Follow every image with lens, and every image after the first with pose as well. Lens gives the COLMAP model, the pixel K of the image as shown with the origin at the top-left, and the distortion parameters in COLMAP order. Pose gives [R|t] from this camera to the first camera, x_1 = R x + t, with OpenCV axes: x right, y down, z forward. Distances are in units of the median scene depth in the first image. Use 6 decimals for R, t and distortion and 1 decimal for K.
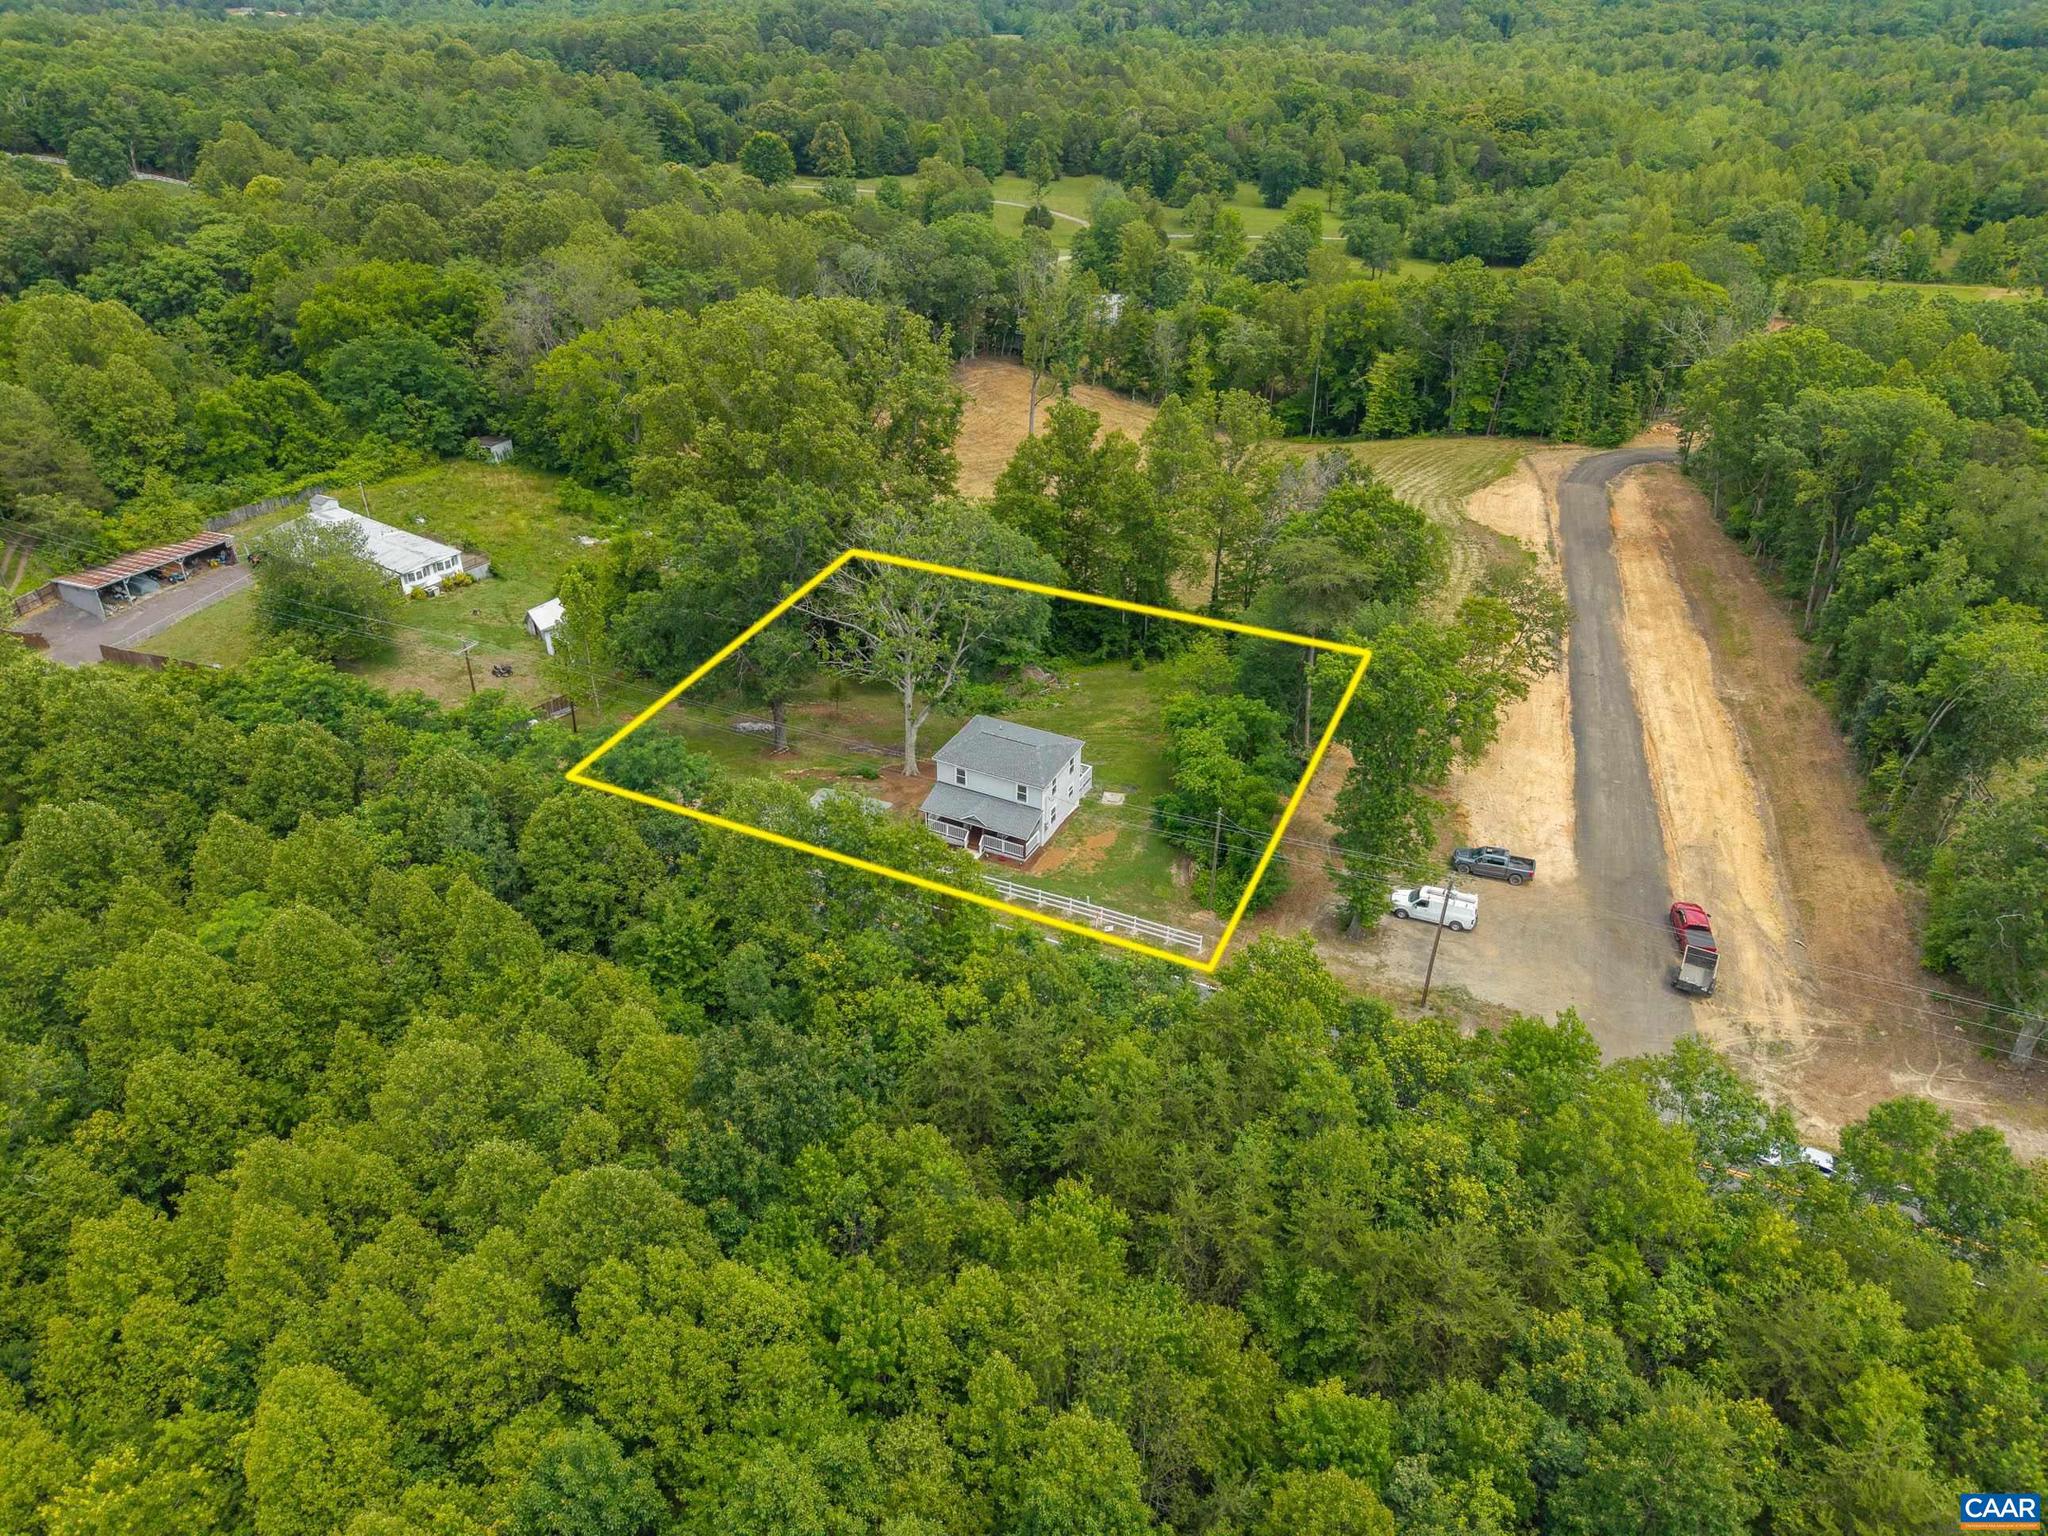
lens RADIAL K [[1367.5, 0, 1020.0], [0, 1367.5, 764.1], [0, 0, 1]] dist [0.025210, -0.021116]
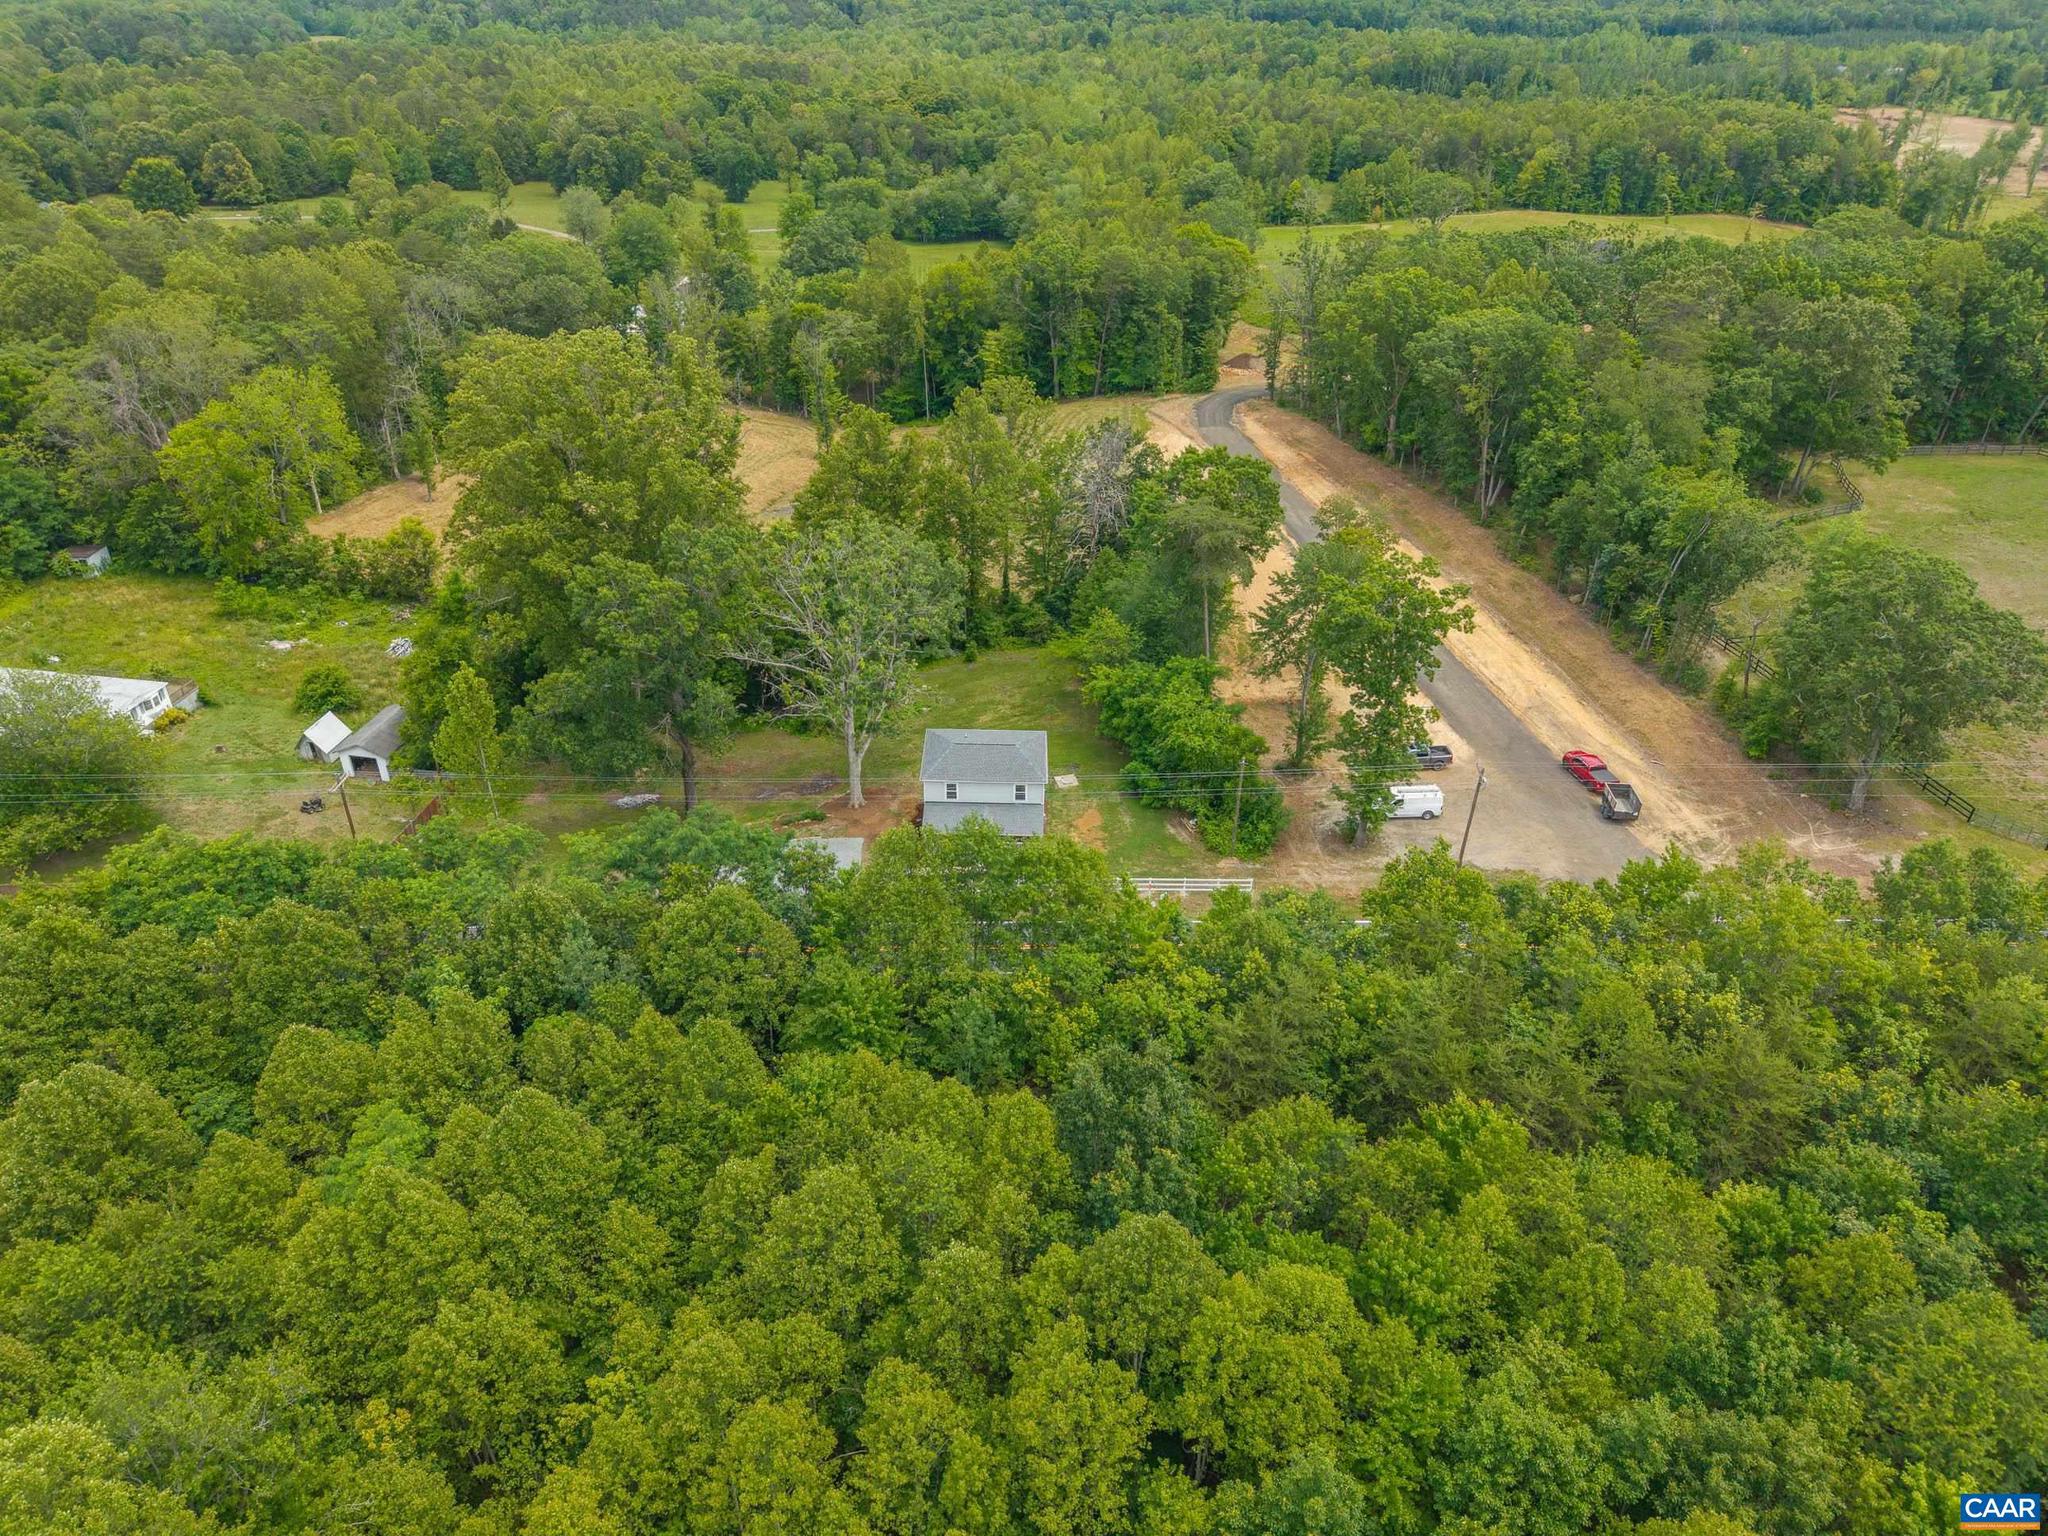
lens RADIAL K [[1369.0, 0, 1018.4], [0, 1369.0, 769.3], [0, 0, 1]] dist [0.008128, -0.001636]
pose [[0.907537, -0.223559, 0.355524, -0.248294], [0.220259, 0.974143, 0.050306, -0.032471], [-0.357578, 0.032653, 0.933312, 0.043811]]
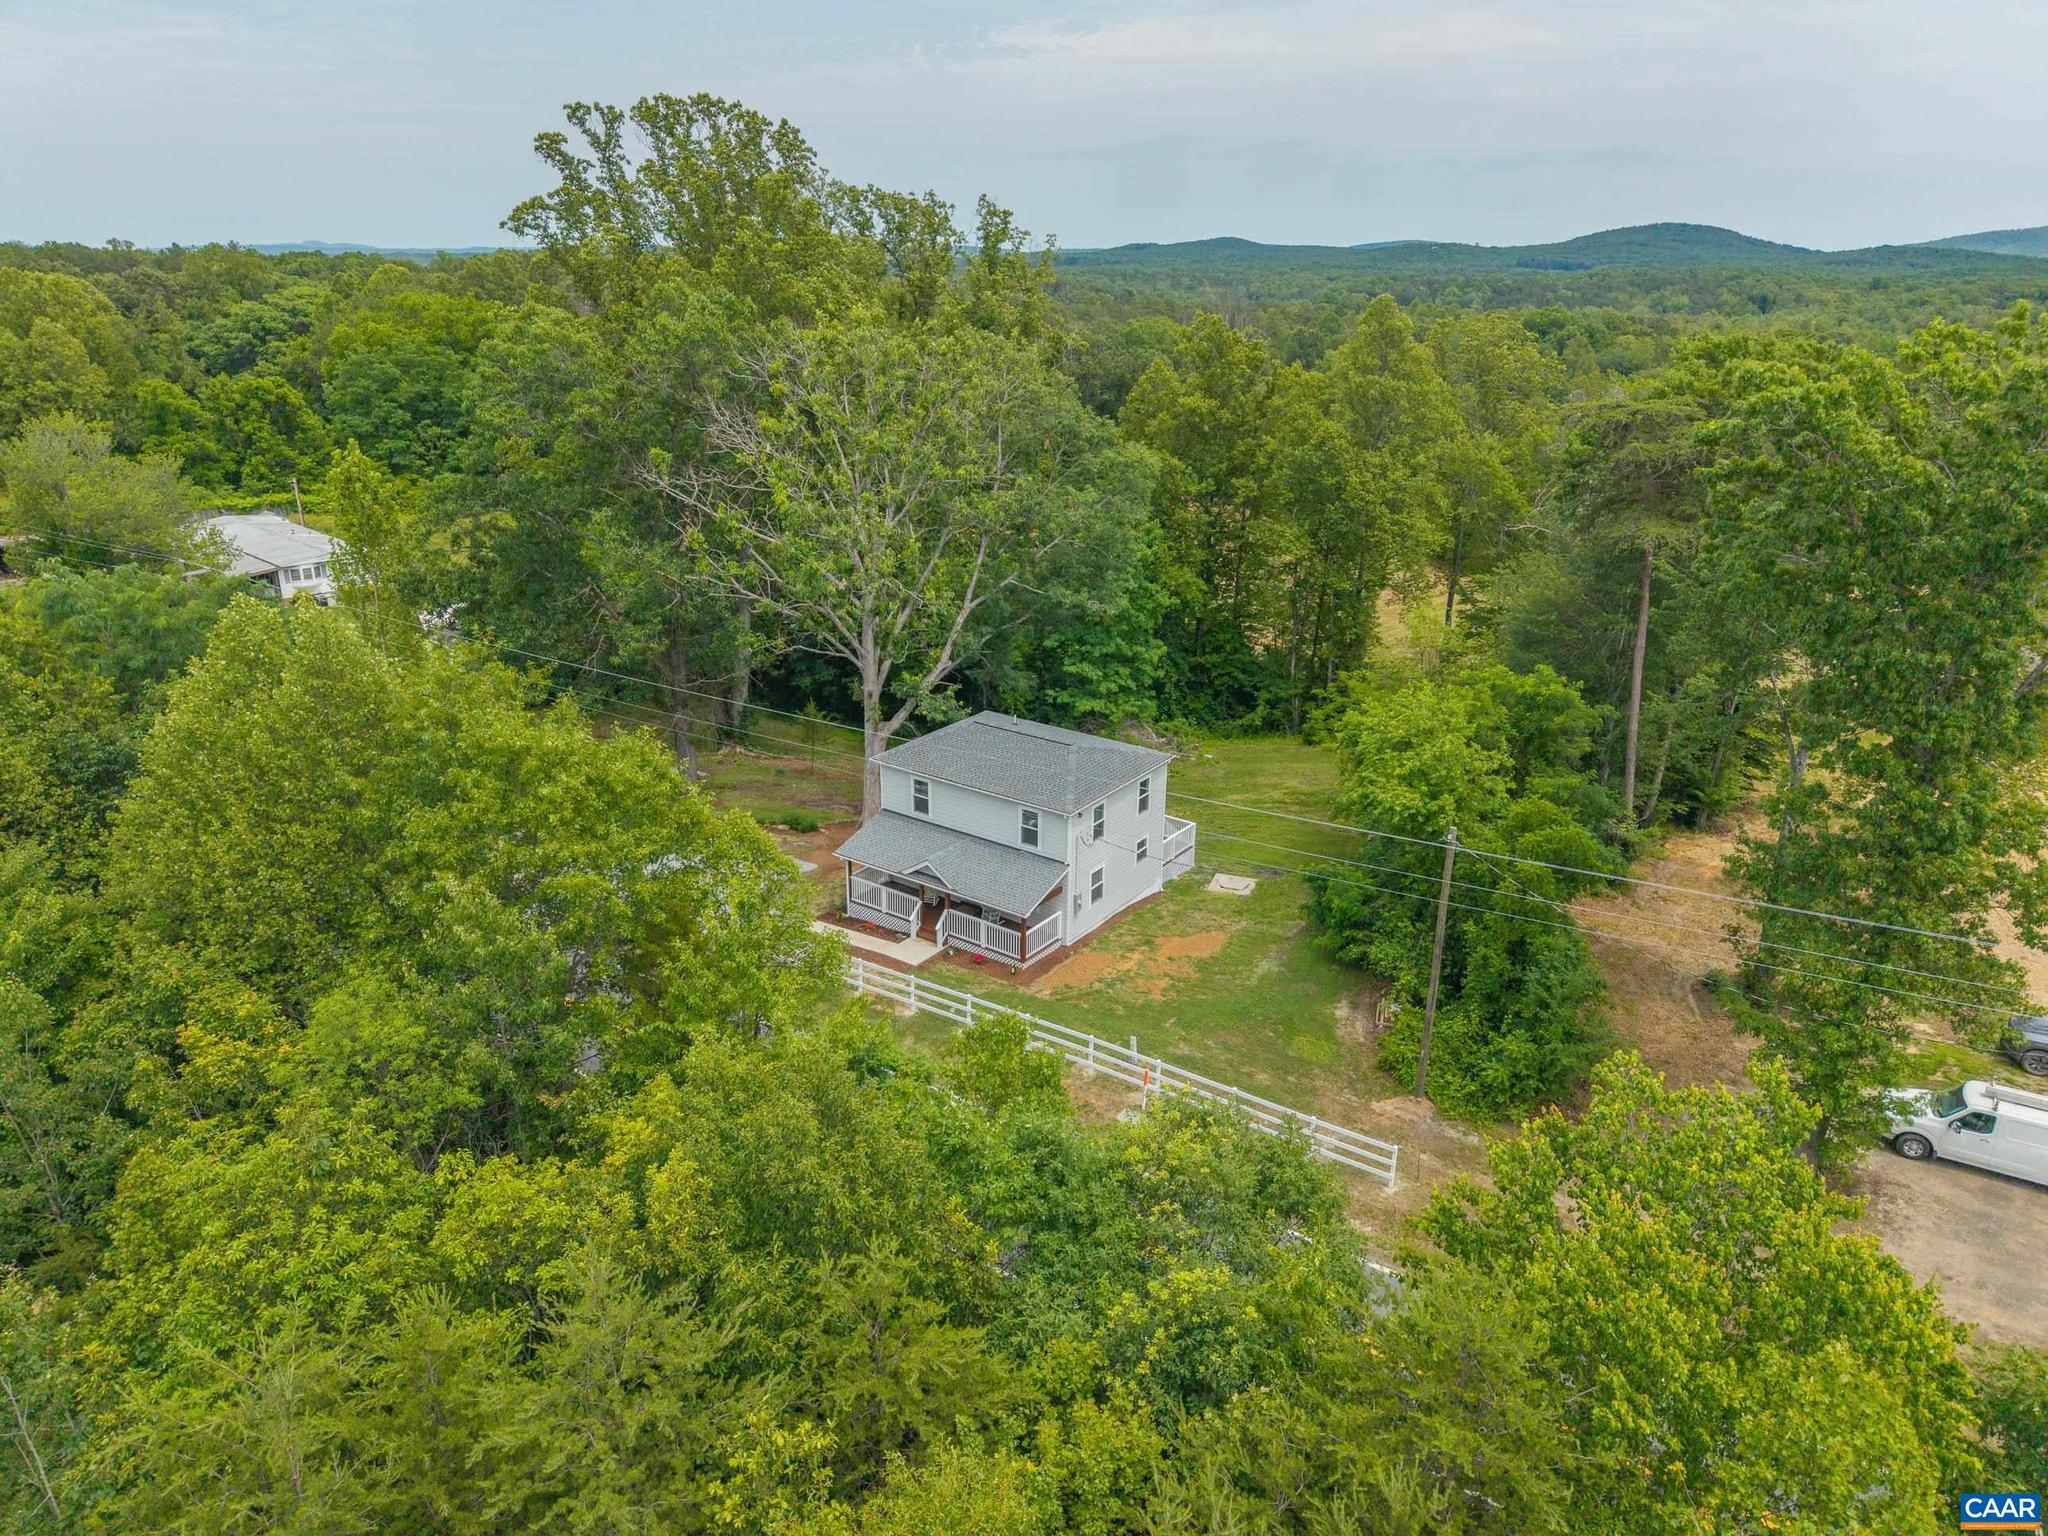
lens RADIAL K [[1365.9, 0, 1022.1], [0, 1365.9, 781.0], [0, 0, 1]] dist [0.009169, 0.001458]
pose [[0.986007, 0.055745, -0.157108, 0.052391], [-0.083495, 0.980845, -0.175986, 0.064035], [0.144288, 0.186641, 0.971775, 0.365835]]
